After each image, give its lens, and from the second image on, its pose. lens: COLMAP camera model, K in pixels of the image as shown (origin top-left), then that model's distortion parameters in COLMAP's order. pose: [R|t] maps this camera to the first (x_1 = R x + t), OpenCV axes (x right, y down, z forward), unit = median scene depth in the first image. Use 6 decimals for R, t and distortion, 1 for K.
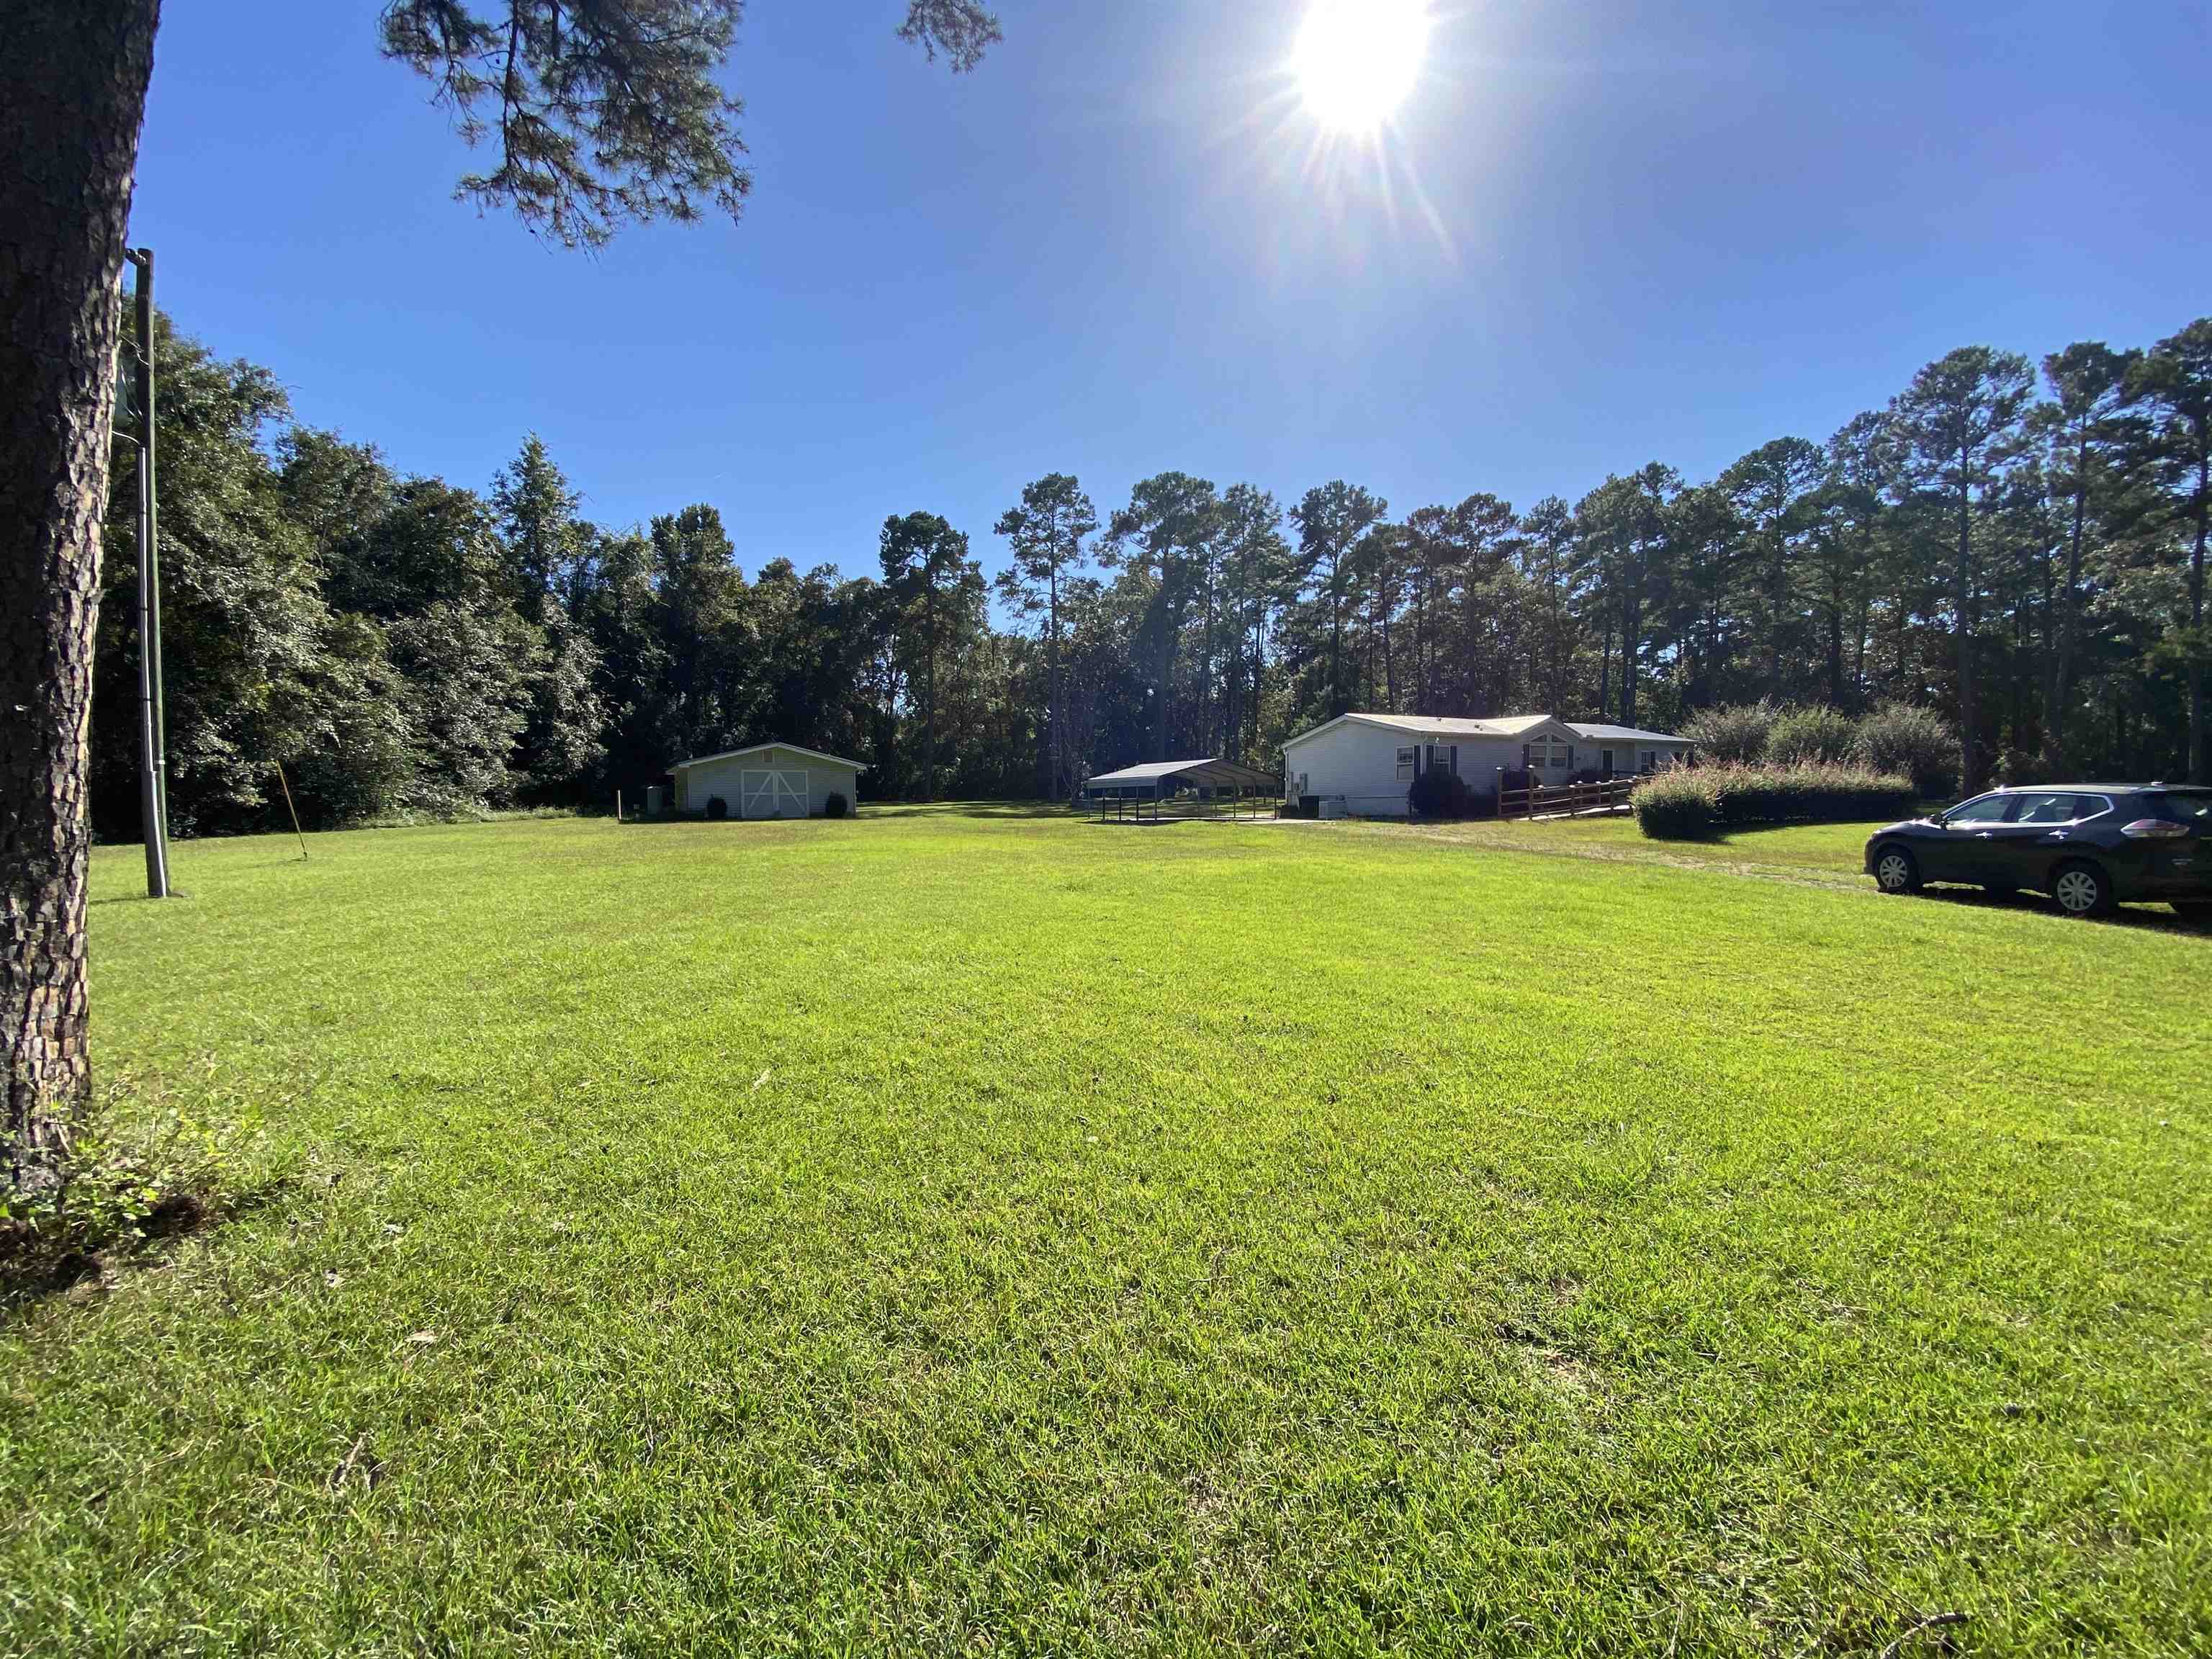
lens RADIAL K [[894.3, 0, 1106.0], [0, 894.3, 829.5], [0, 0, 1]] dist [0.015316, -0.022575]
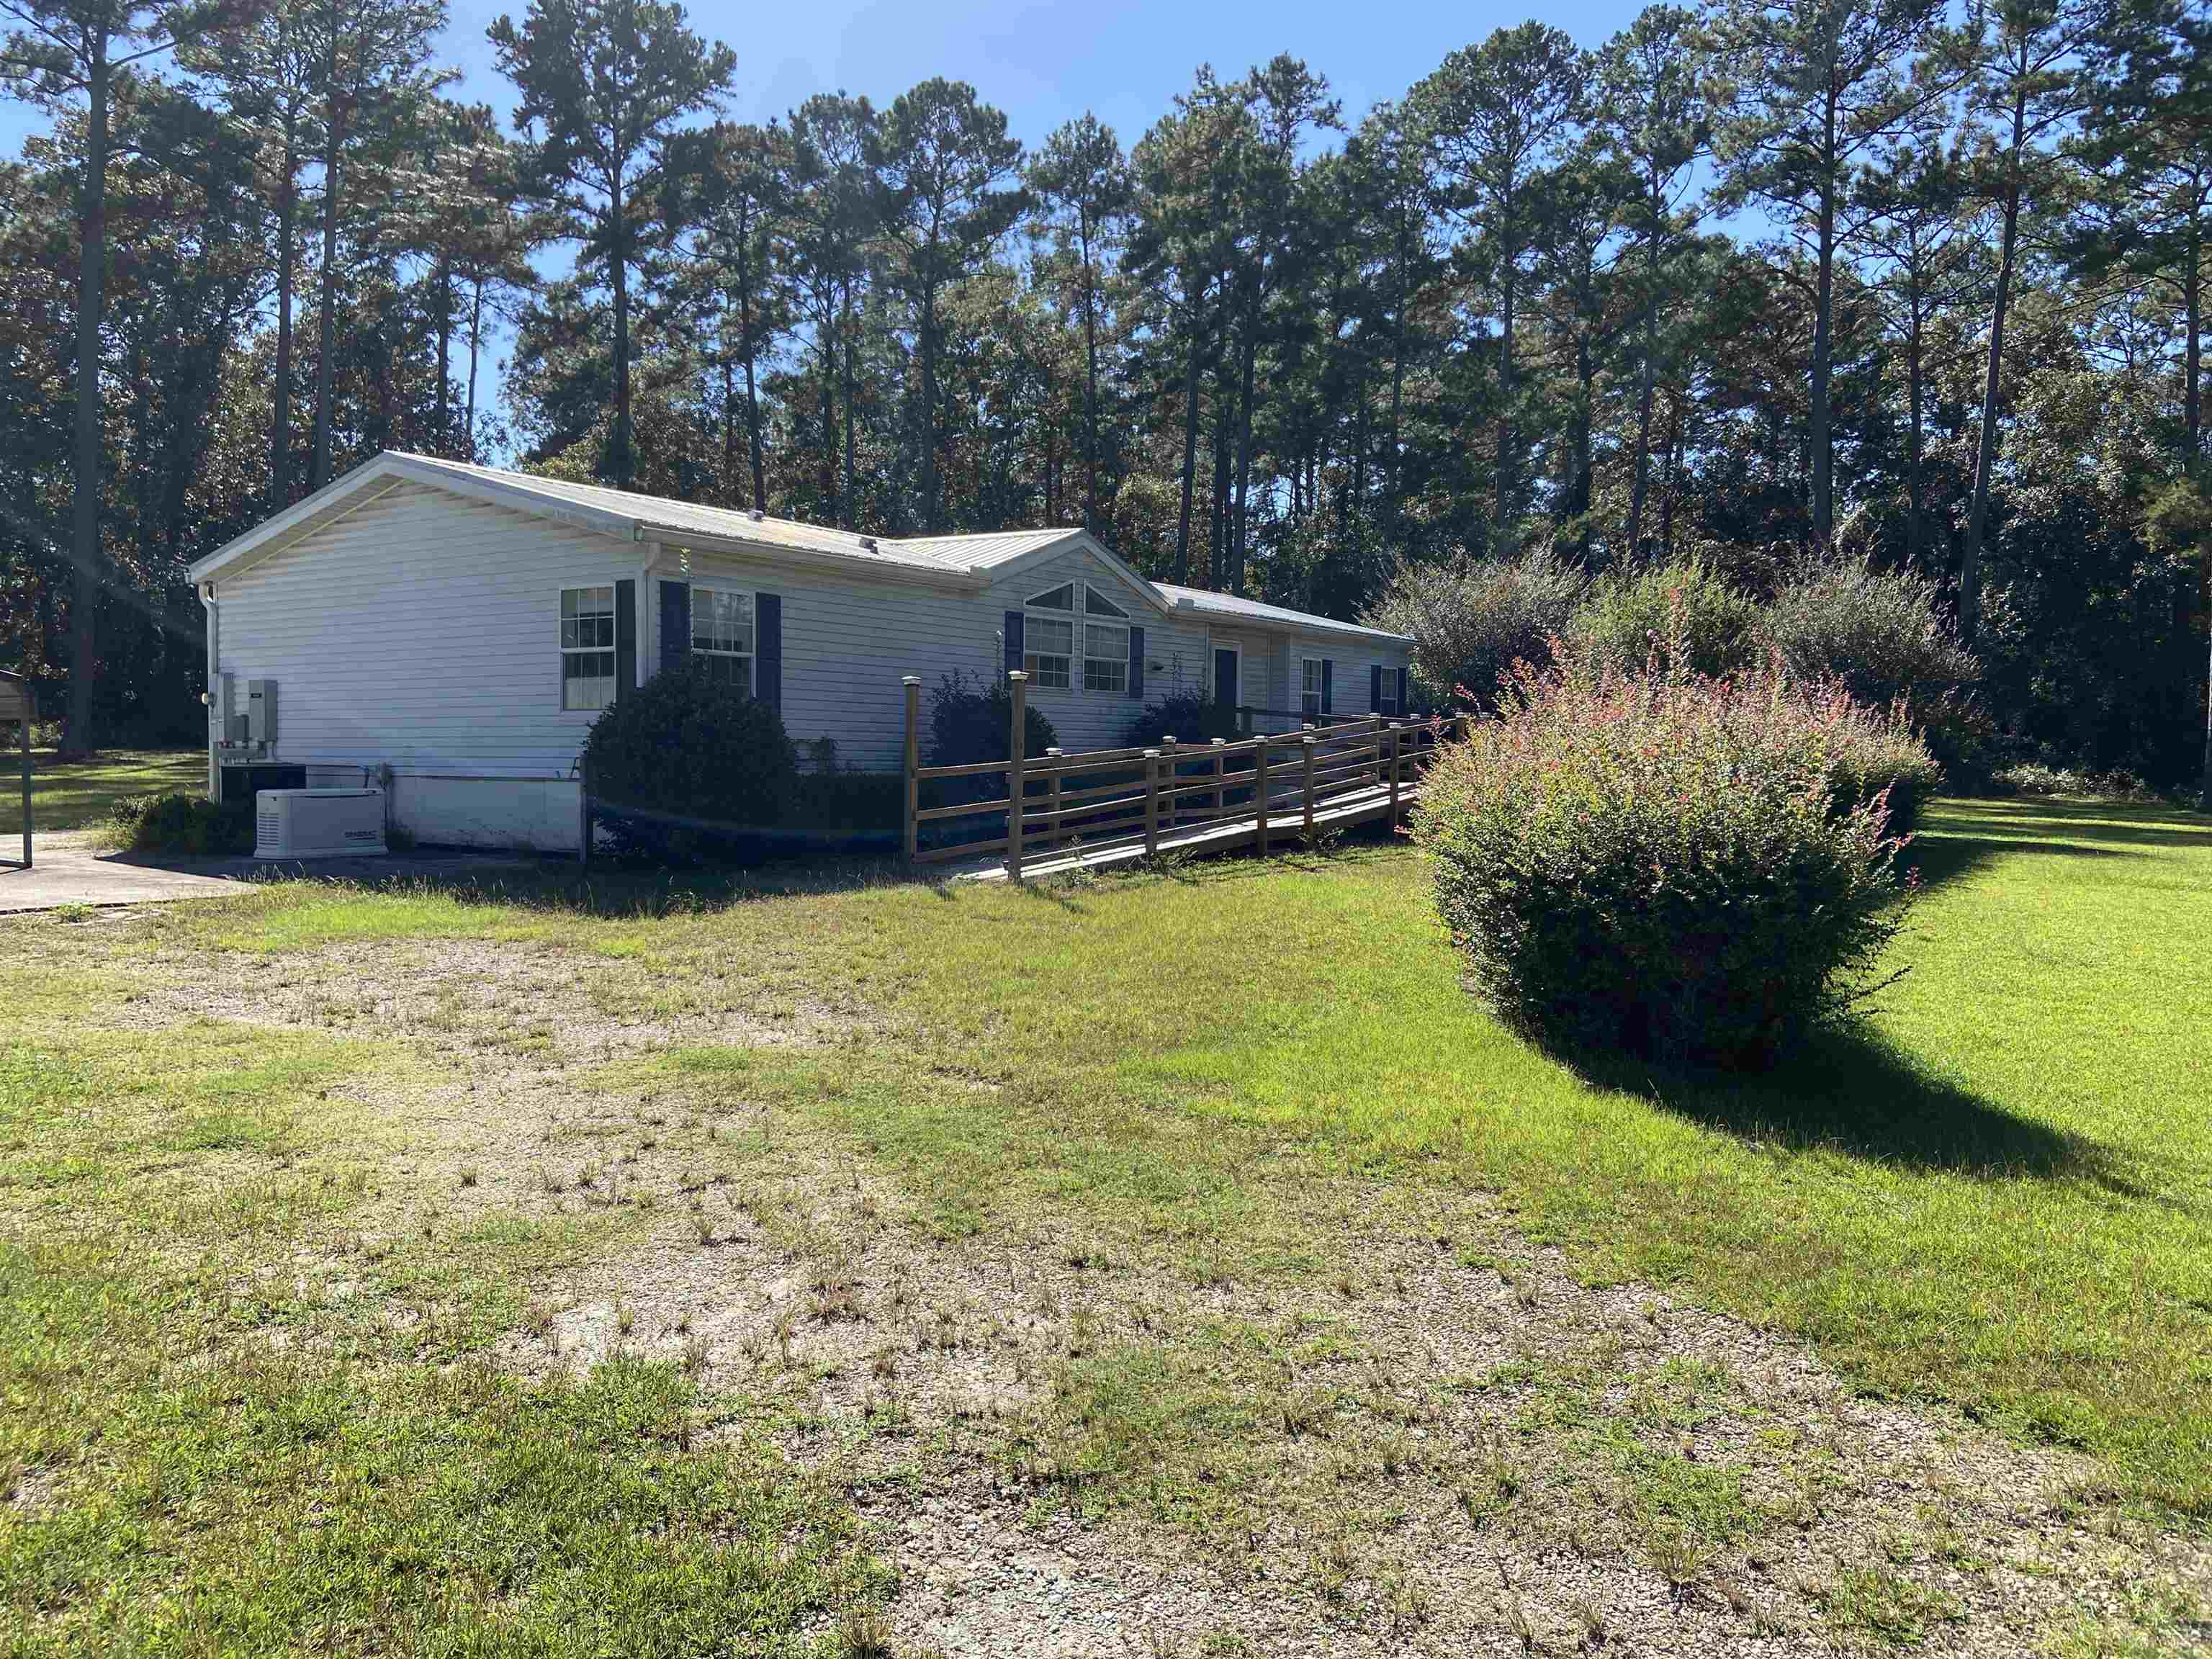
lens RADIAL K [[1673.0, 0, 1102.0], [0, 1673.0, 841.8], [0, 0, 1]] dist [0.141747, -0.148567]
pose [[0.891422, -0.004803, 0.453149, 0.118507], [-0.002331, 0.999882, 0.015183, -0.012608], [-0.453168, -0.014590, 0.891306, 0.237990]]
